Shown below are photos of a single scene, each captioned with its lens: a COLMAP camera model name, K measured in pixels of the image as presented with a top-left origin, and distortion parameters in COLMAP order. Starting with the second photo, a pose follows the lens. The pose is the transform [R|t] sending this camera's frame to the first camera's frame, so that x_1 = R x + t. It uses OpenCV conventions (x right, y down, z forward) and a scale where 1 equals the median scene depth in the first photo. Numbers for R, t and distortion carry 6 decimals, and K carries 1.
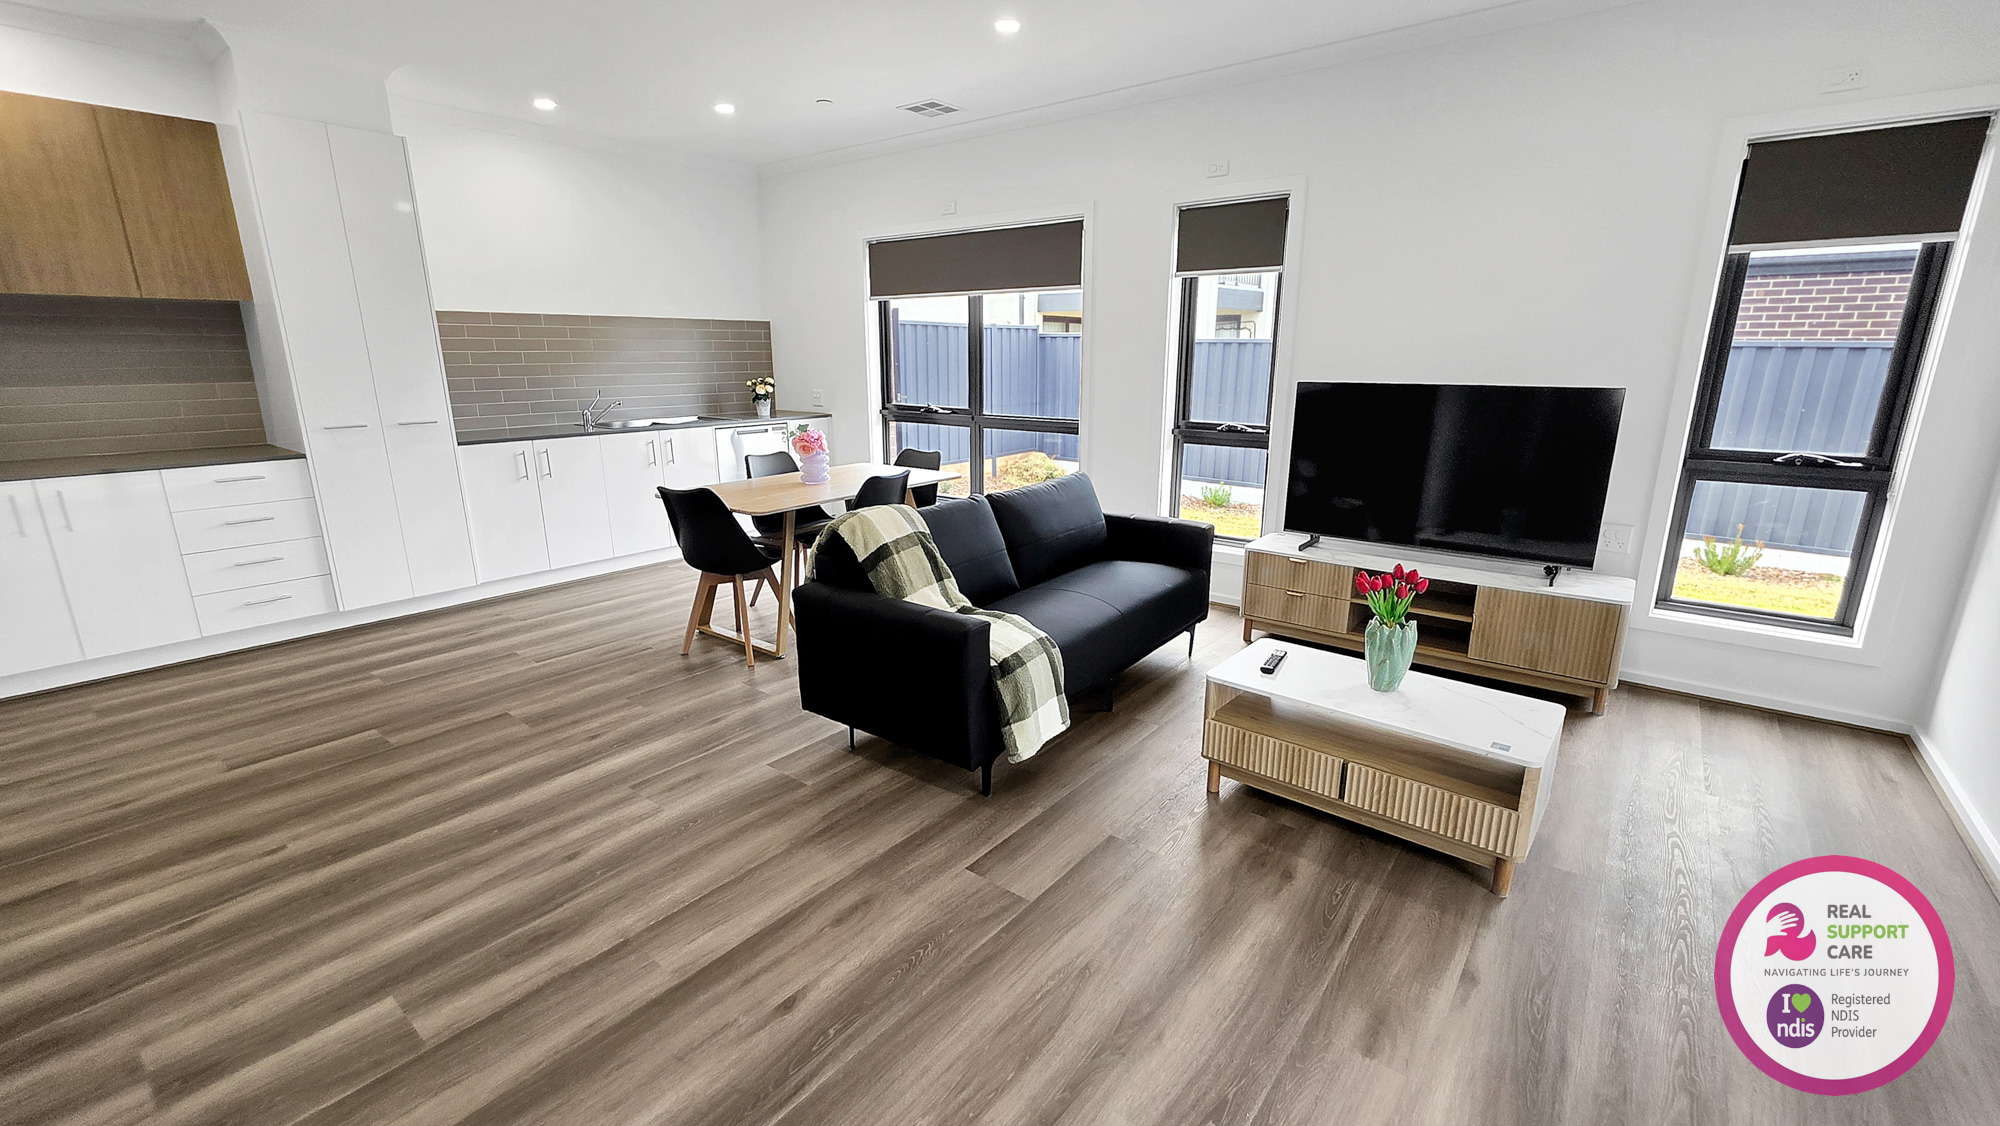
lens RADIAL K [[827.5, 0, 997.6], [0, 827.5, 564.9], [0, 0, 1]] dist [-0.000434, 0.000070]
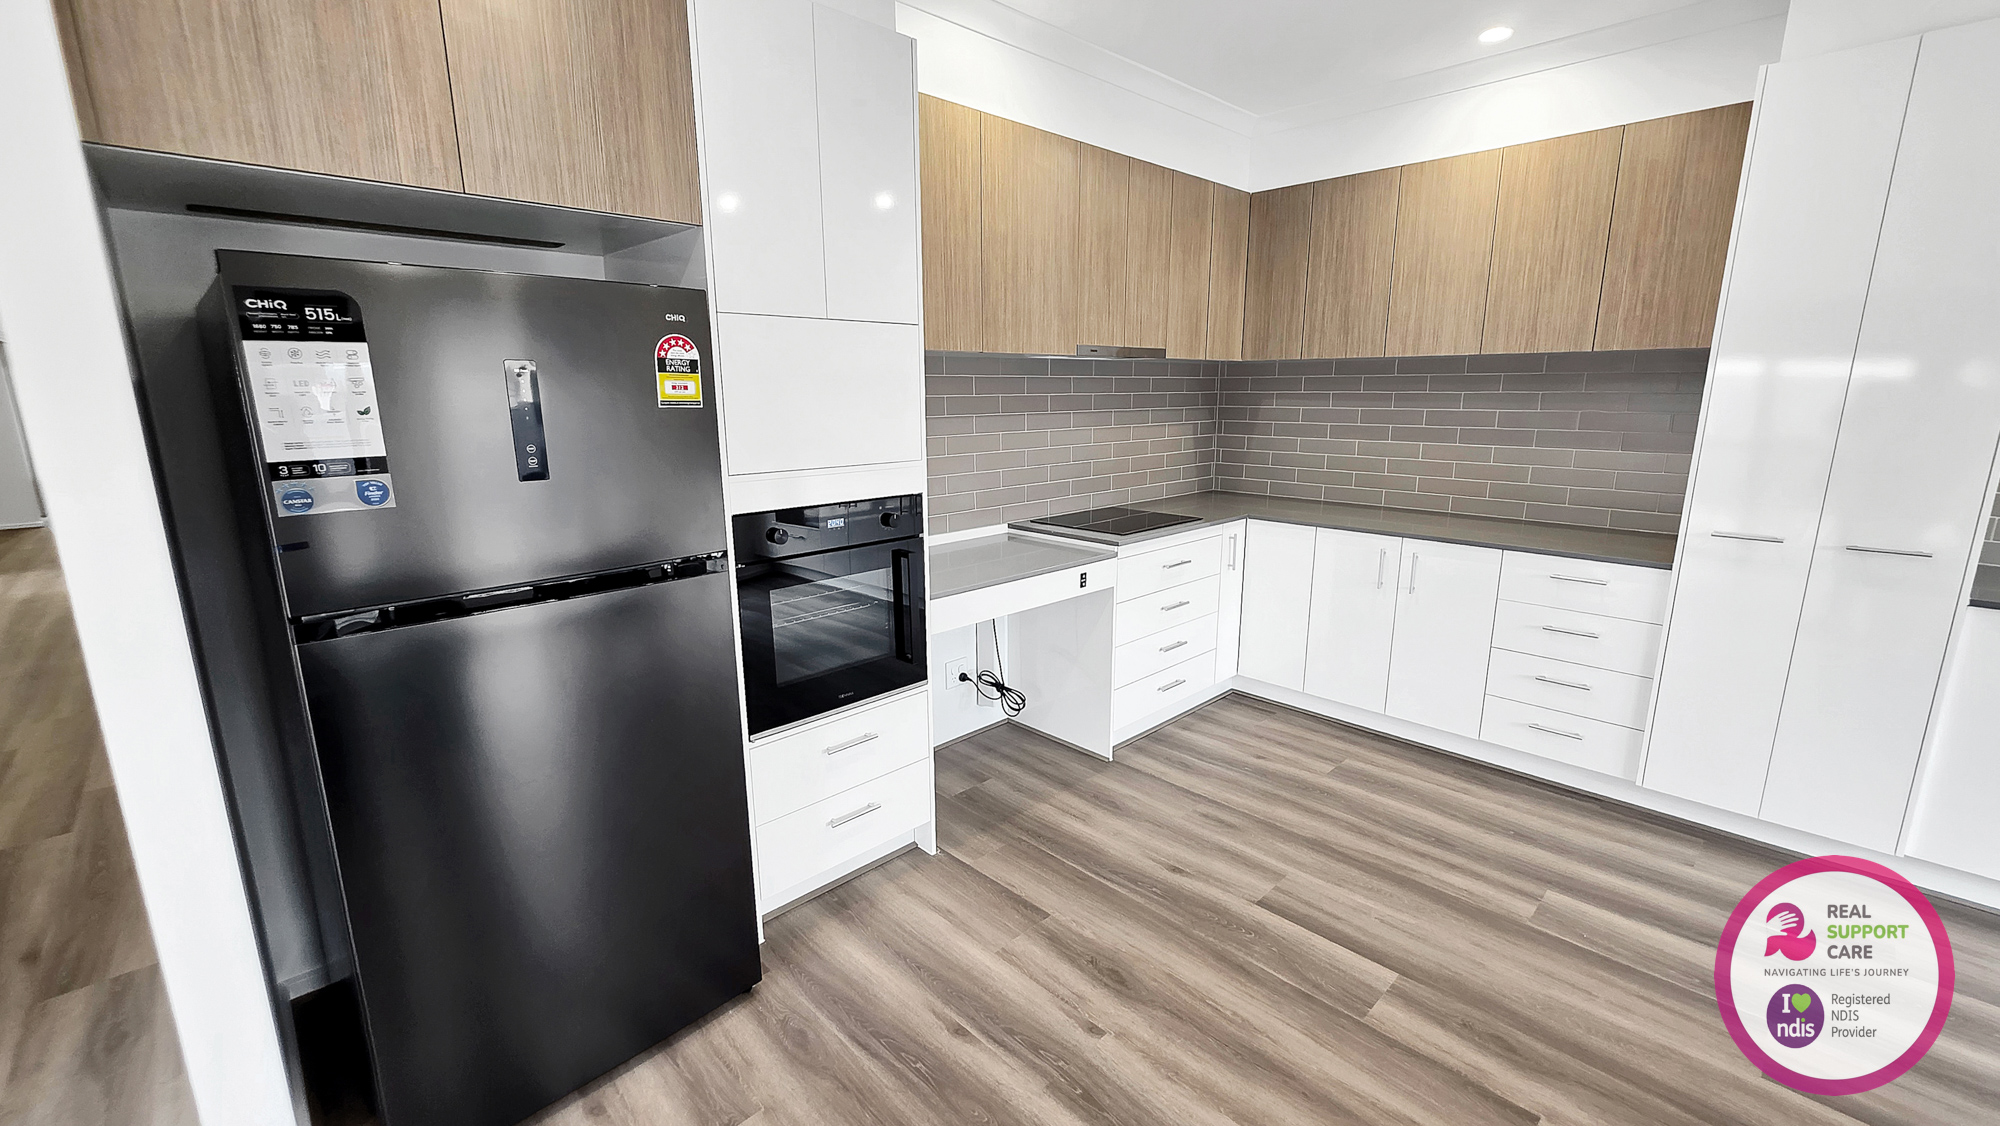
lens RADIAL K [[820.7, 0, 998.6], [0, 820.7, 565.9], [0, 0, 1]] dist [-0.000027, -0.000285]
pose [[-0.129891, 0.212653, -0.968456, -0.106959], [-0.241783, 0.940453, 0.238933, -0.176596], [0.961597, 0.265191, -0.070741, 0.555111]]
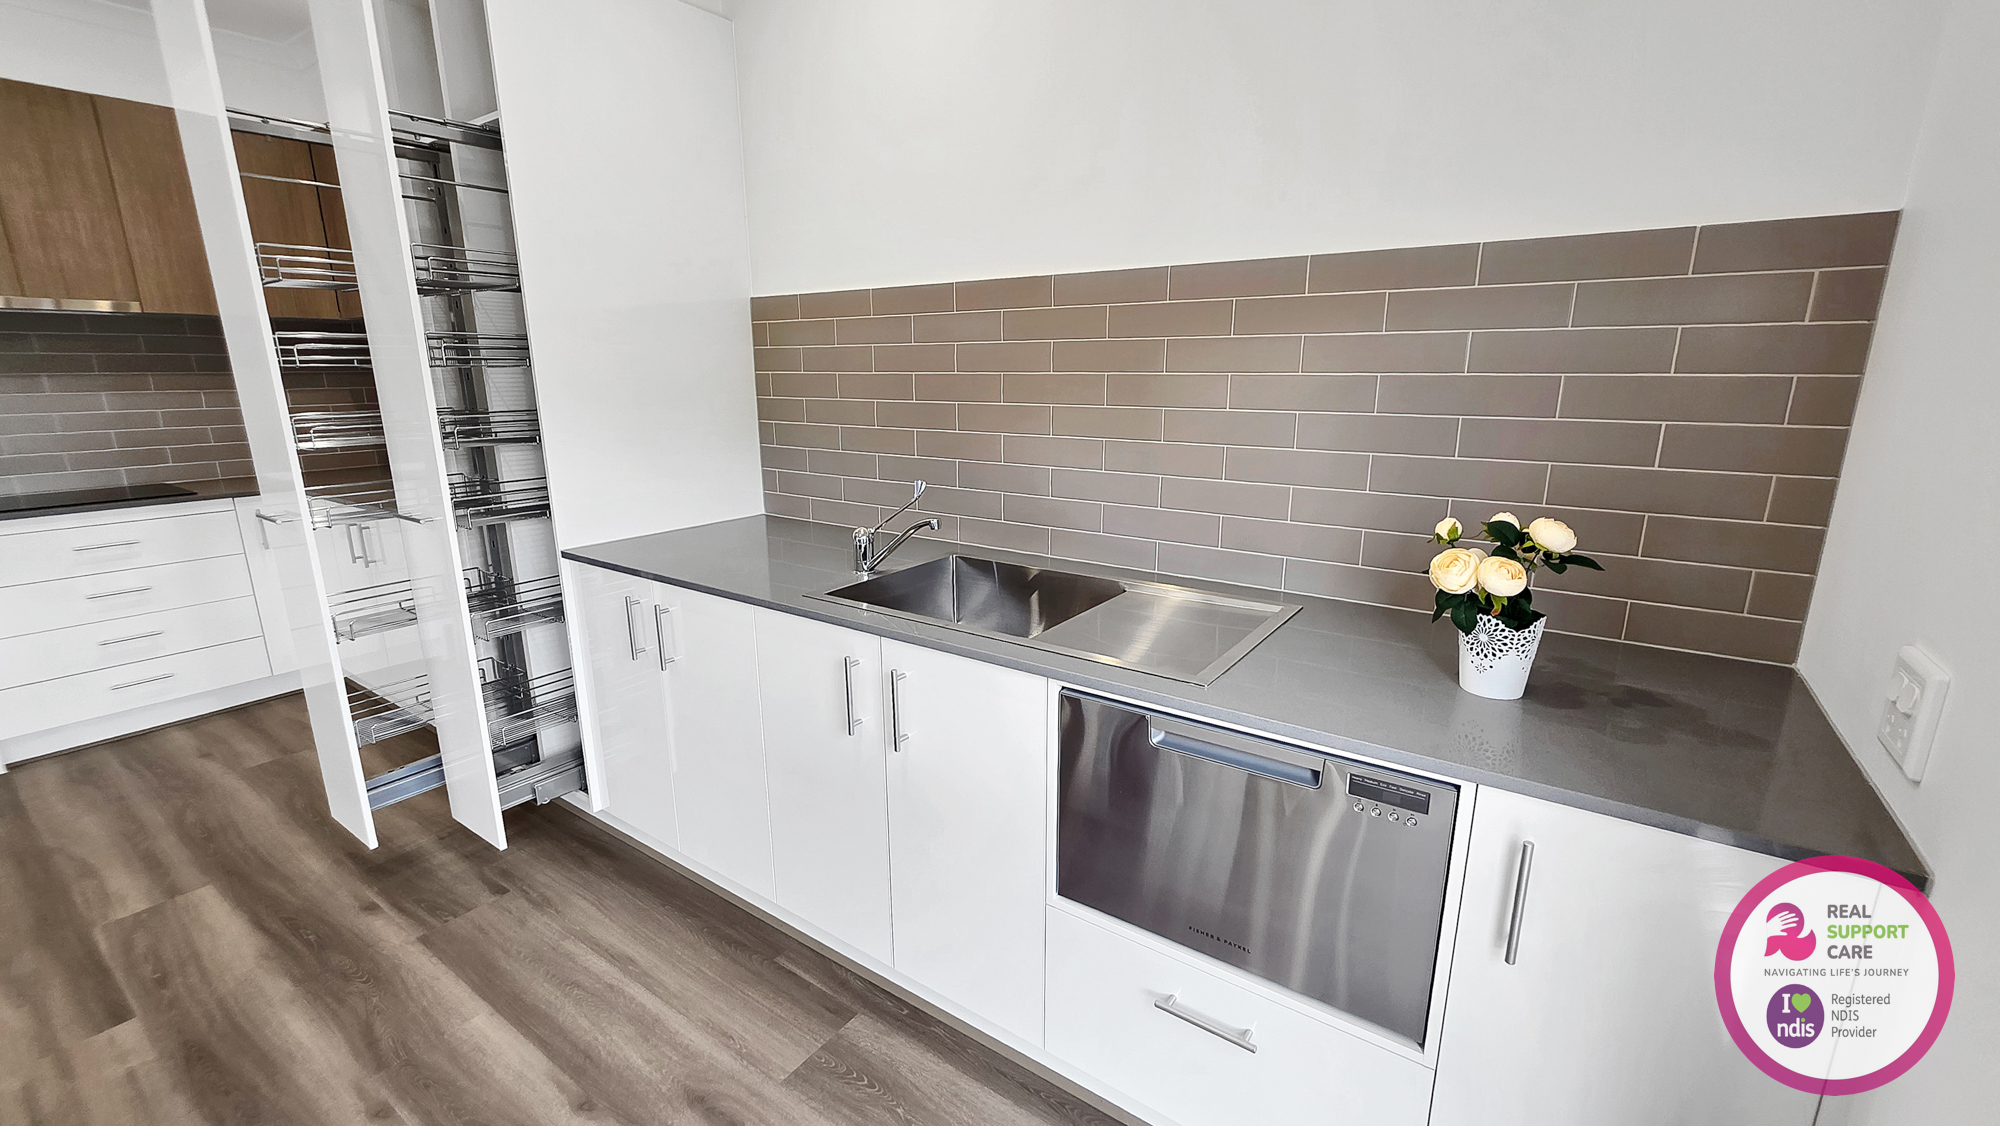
lens RADIAL K [[820.7, 0, 998.6], [0, 820.7, 565.9], [0, 0, 1]] dist [-0.000027, -0.000285]
pose [[0.066835, 0.236204, -0.969402, -0.177210], [-0.246923, 0.945268, 0.213300, -0.388583], [0.966728, 0.225112, 0.121501, 1.484730]]
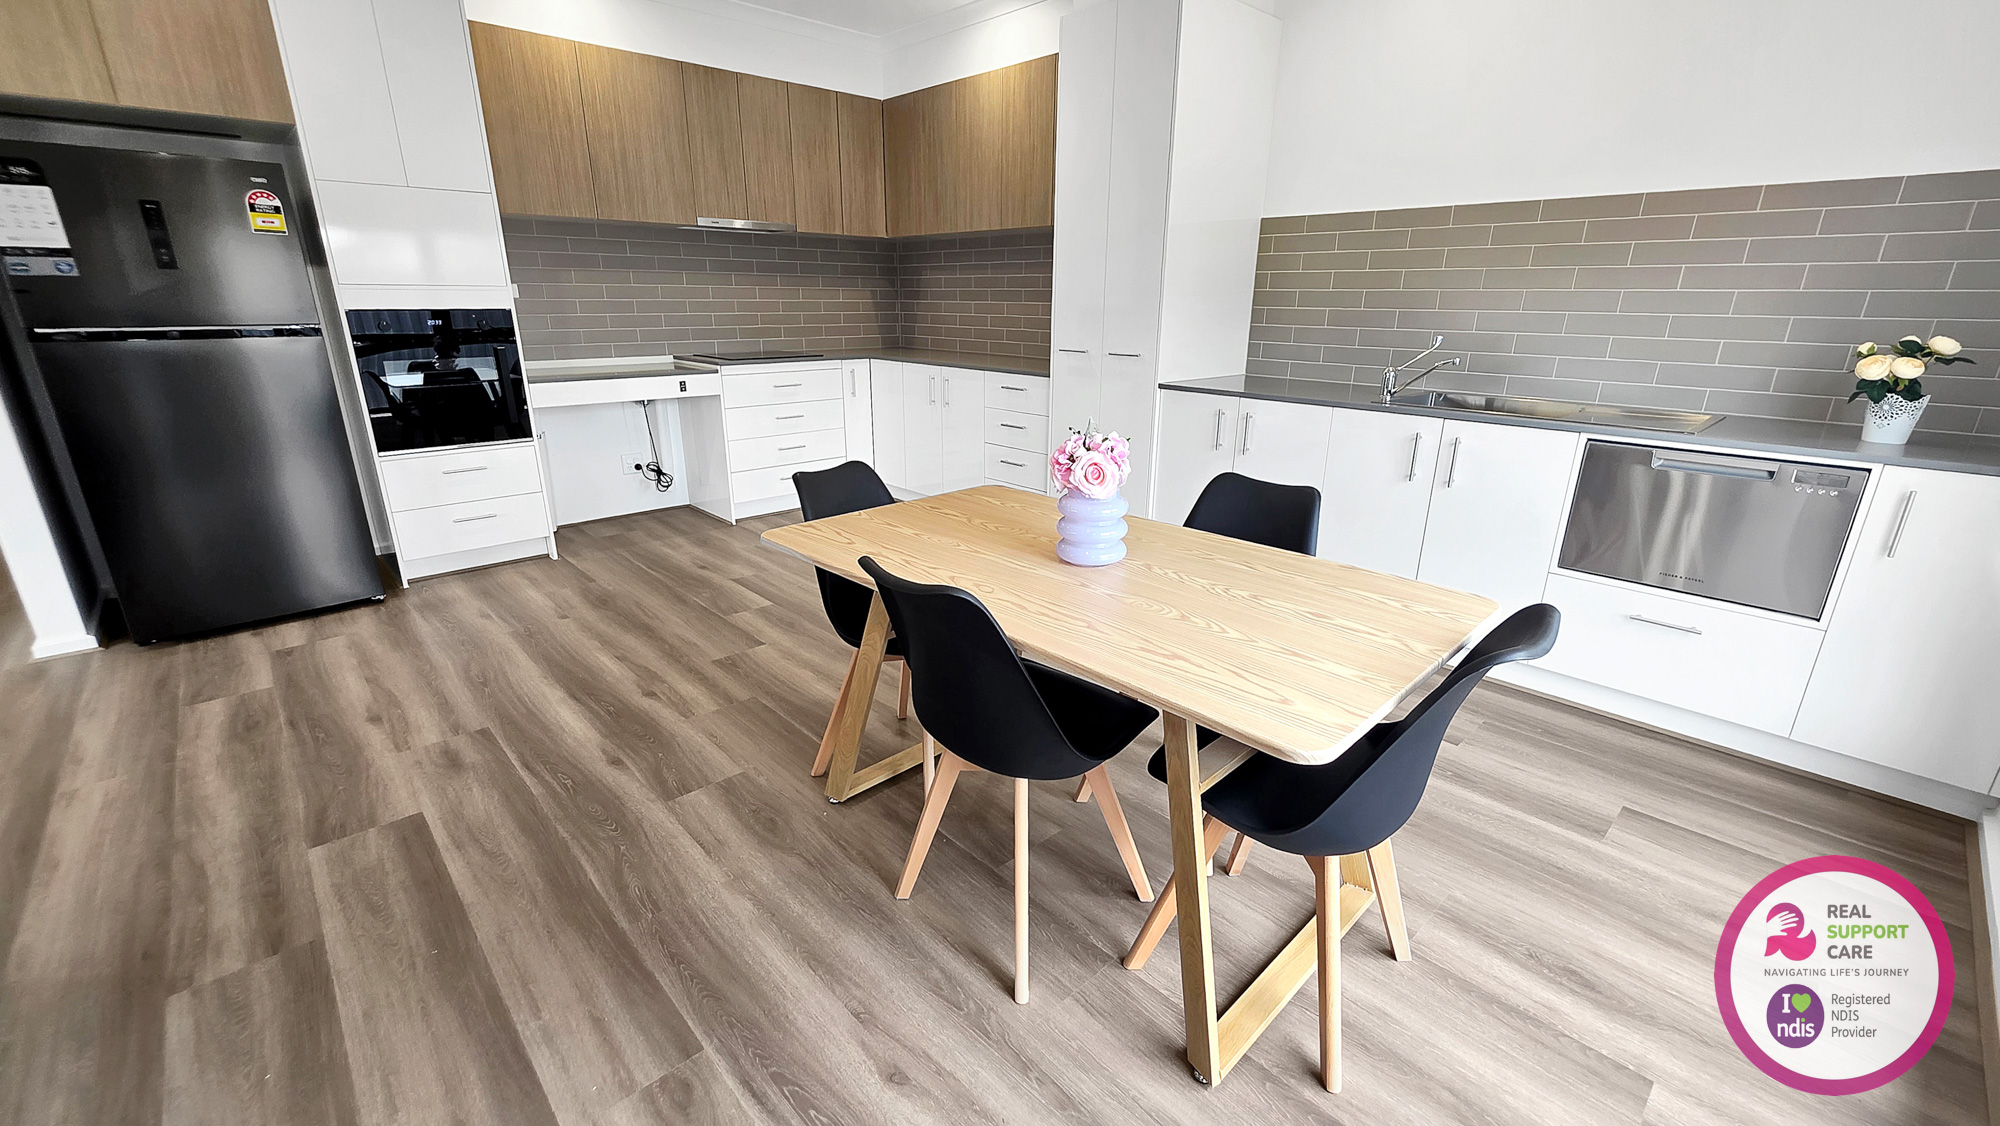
lens RADIAL K [[815.2, 0, 996.8], [0, 815.2, 564.3], [0, 0, 1]] dist [-0.001960, 0.000082]
pose [[-0.146599, 0.309795, -0.939434, 0.207916], [-0.255152, 0.905715, 0.338492, -0.268985], [0.955723, 0.289321, -0.053733, 1.166880]]
